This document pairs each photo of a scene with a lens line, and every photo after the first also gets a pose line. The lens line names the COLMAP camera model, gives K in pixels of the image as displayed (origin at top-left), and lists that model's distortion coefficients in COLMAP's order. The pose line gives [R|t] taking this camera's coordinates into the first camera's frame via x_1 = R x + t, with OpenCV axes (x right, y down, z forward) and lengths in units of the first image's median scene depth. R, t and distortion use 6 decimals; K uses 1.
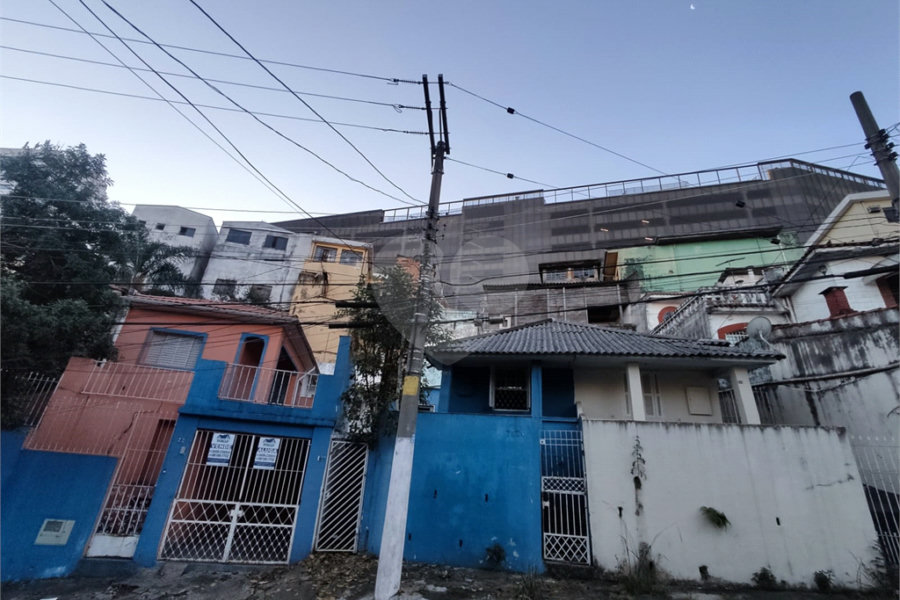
lens RADIAL K [[412.5, 0, 446.6], [0, 412.5, 301.6], [0, 0, 1]] dist [-0.003814, 0.001667]
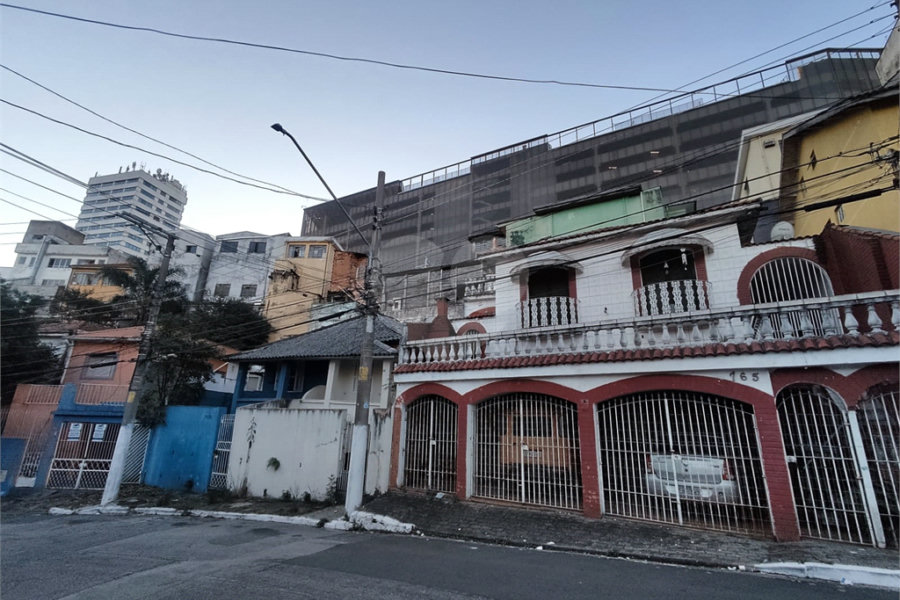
lens RADIAL K [[412.1, 0, 446.9], [0, 412.1, 300.6], [0, 0, 1]] dist [-0.000226, -0.001016]
pose [[0.972394, -0.102373, -0.209692, 1.402119], [0.127667, 0.985603, 0.110846, -0.196367], [0.195325, -0.134557, 0.971464, -0.354514]]
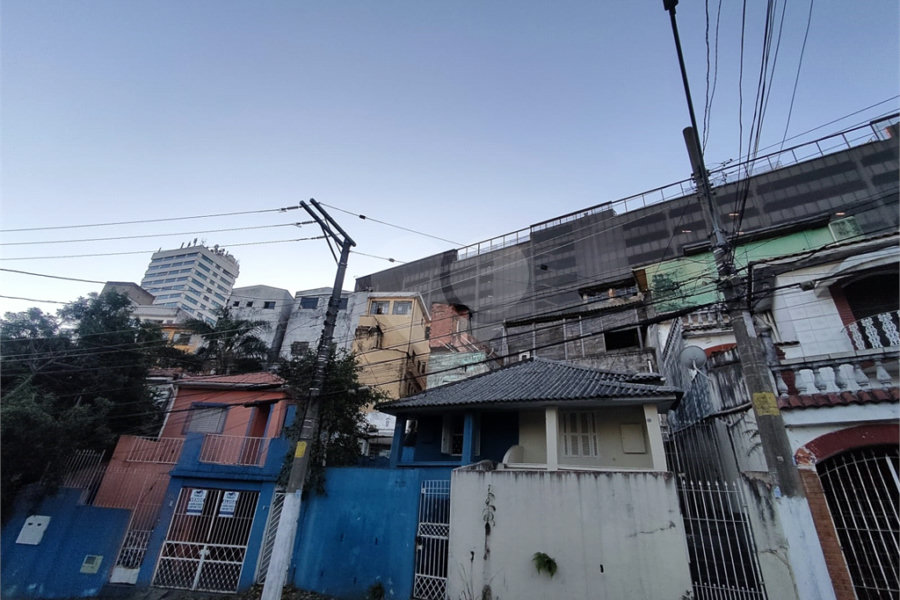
lens RADIAL K [[412.5, 0, 446.6], [0, 412.5, 301.6], [0, 0, 1]] dist [-0.003814, 0.001667]
pose [[0.959273, -0.136934, -0.247071, 0.595906], [0.120282, 0.989401, -0.081353, -0.071987], [0.255592, 0.048321, 0.965576, -0.103483]]
